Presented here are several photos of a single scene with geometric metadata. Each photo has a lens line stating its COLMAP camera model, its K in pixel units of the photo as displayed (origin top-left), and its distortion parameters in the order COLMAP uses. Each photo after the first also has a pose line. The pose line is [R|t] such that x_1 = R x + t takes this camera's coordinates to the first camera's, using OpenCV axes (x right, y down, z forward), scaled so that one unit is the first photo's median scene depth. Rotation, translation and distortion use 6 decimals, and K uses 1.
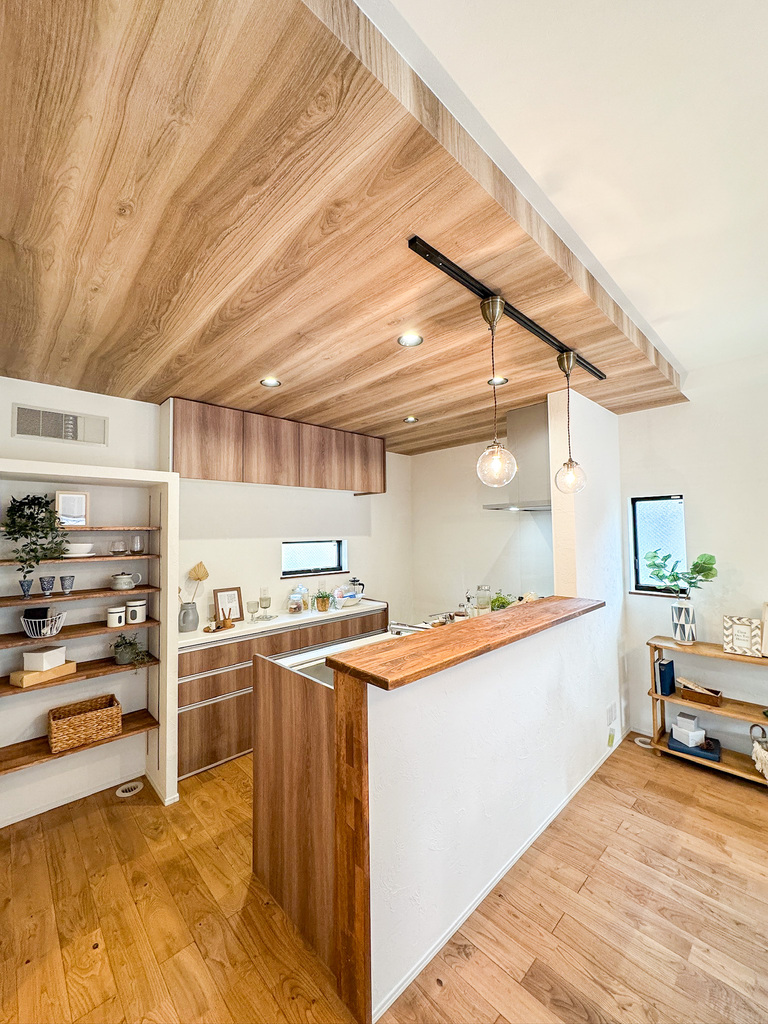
lens RADIAL K [[409.6, 0, 384.0], [0, 409.6, 512.0], [0, 0, 1]] dist [-0.000966, -0.000238]
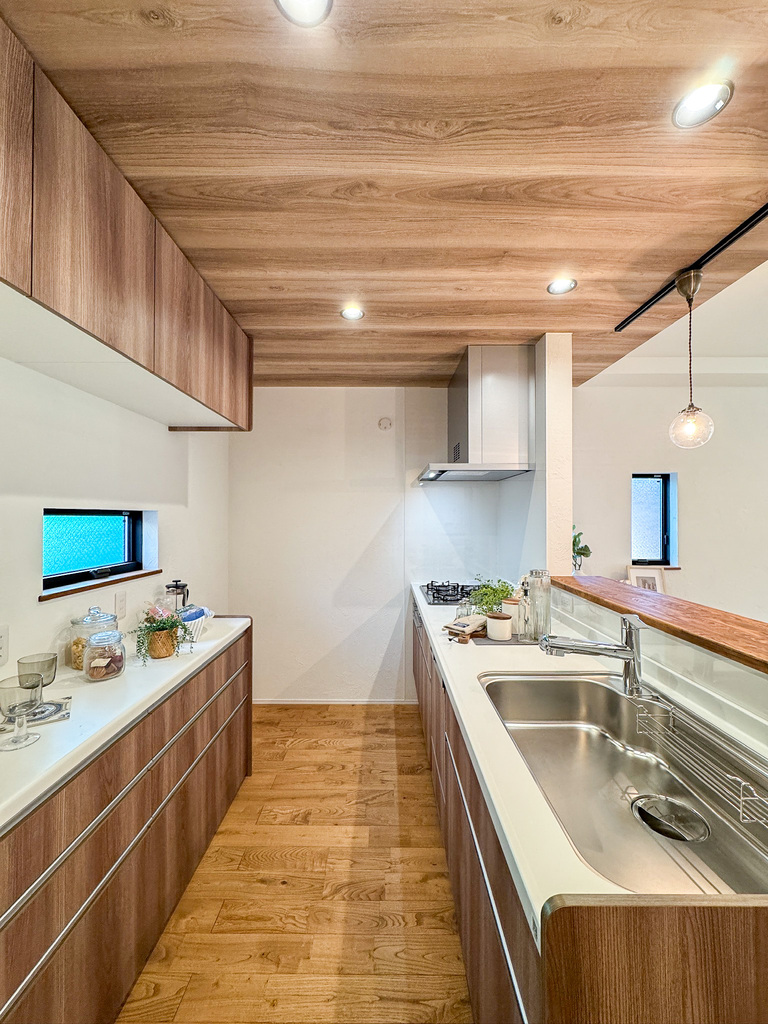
lens RADIAL K [[409.6, 0, 384.0], [0, 409.6, 512.0], [0, 0, 1]] dist [-0.000966, -0.000238]
pose [[0.695375, 0.028437, 0.718084, -0.333466], [-0.046702, 0.998893, 0.005667, 0.066580], [-0.717128, -0.037477, 0.695933, 0.528371]]
